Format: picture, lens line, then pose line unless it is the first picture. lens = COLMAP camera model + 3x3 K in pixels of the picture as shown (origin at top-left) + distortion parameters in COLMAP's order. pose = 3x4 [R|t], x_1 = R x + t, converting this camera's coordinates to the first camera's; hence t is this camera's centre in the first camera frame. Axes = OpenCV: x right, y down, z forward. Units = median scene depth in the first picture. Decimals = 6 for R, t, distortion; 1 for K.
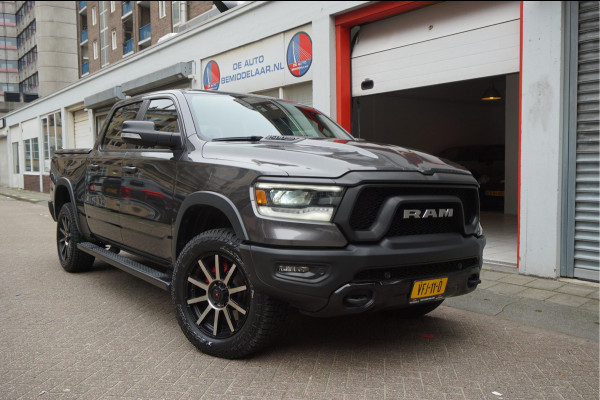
lens RADIAL K [[556.2, 0, 286.6], [0, 556.2, 211.1], [0, 0, 1]] dist [-0.001942, 0.000000]
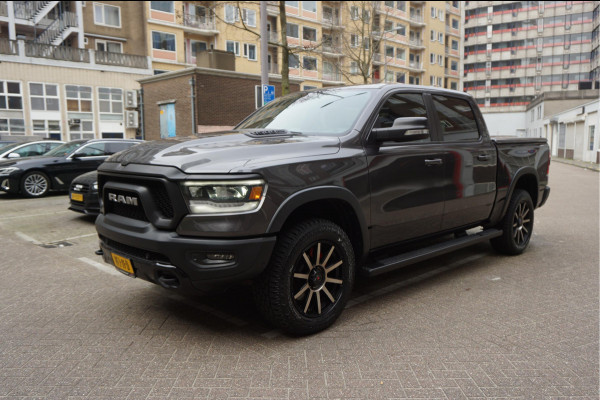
lens RADIAL K [[485.7, 0, 298.9], [0, 485.7, 203.0], [0, 0, 1]] dist [-0.005110, -0.009663]
pose [[0.576140, 0.099160, -0.811314, 0.184963], [-0.061606, 0.995058, 0.077870, 0.035098], [0.815026, 0.005118, 0.579402, -0.877533]]
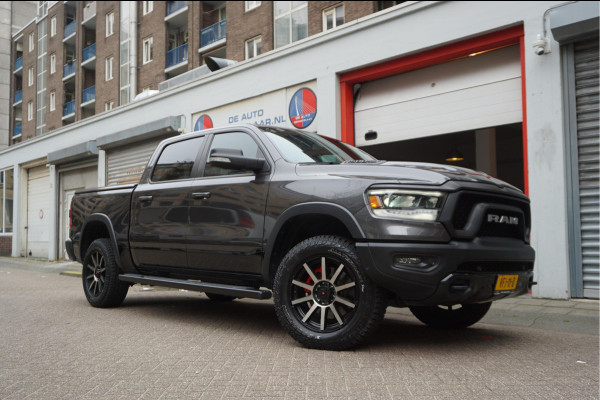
lens RADIAL K [[580.7, 0, 286.0], [0, 580.7, 206.3], [0, 0, 1]] dist [0.004464, 0.000000]
pose [[0.992526, 0.007584, 0.121795, -0.227250], [0.008969, 0.990834, -0.134788, 0.088322], [-0.121701, 0.134873, 0.983361, -0.112312]]
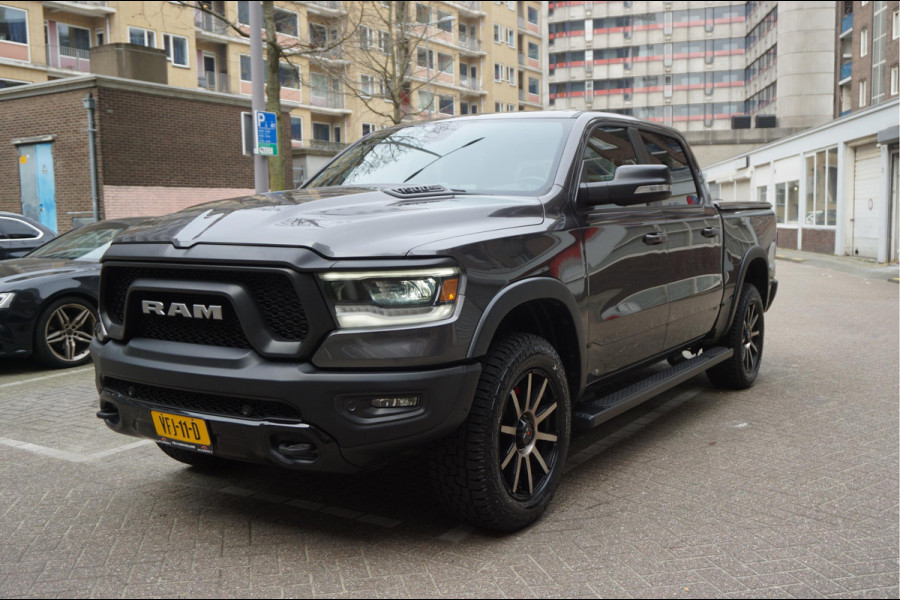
lens RADIAL K [[871.1, 0, 454.5], [0, 871.1, 305.3], [0, 0, 1]] dist [0.004464, 0.000000]
pose [[0.744814, 0.059660, -0.664600, 0.088666], [-0.042543, 0.998214, 0.041931, 0.057266], [0.665915, -0.002956, 0.746022, -1.040038]]
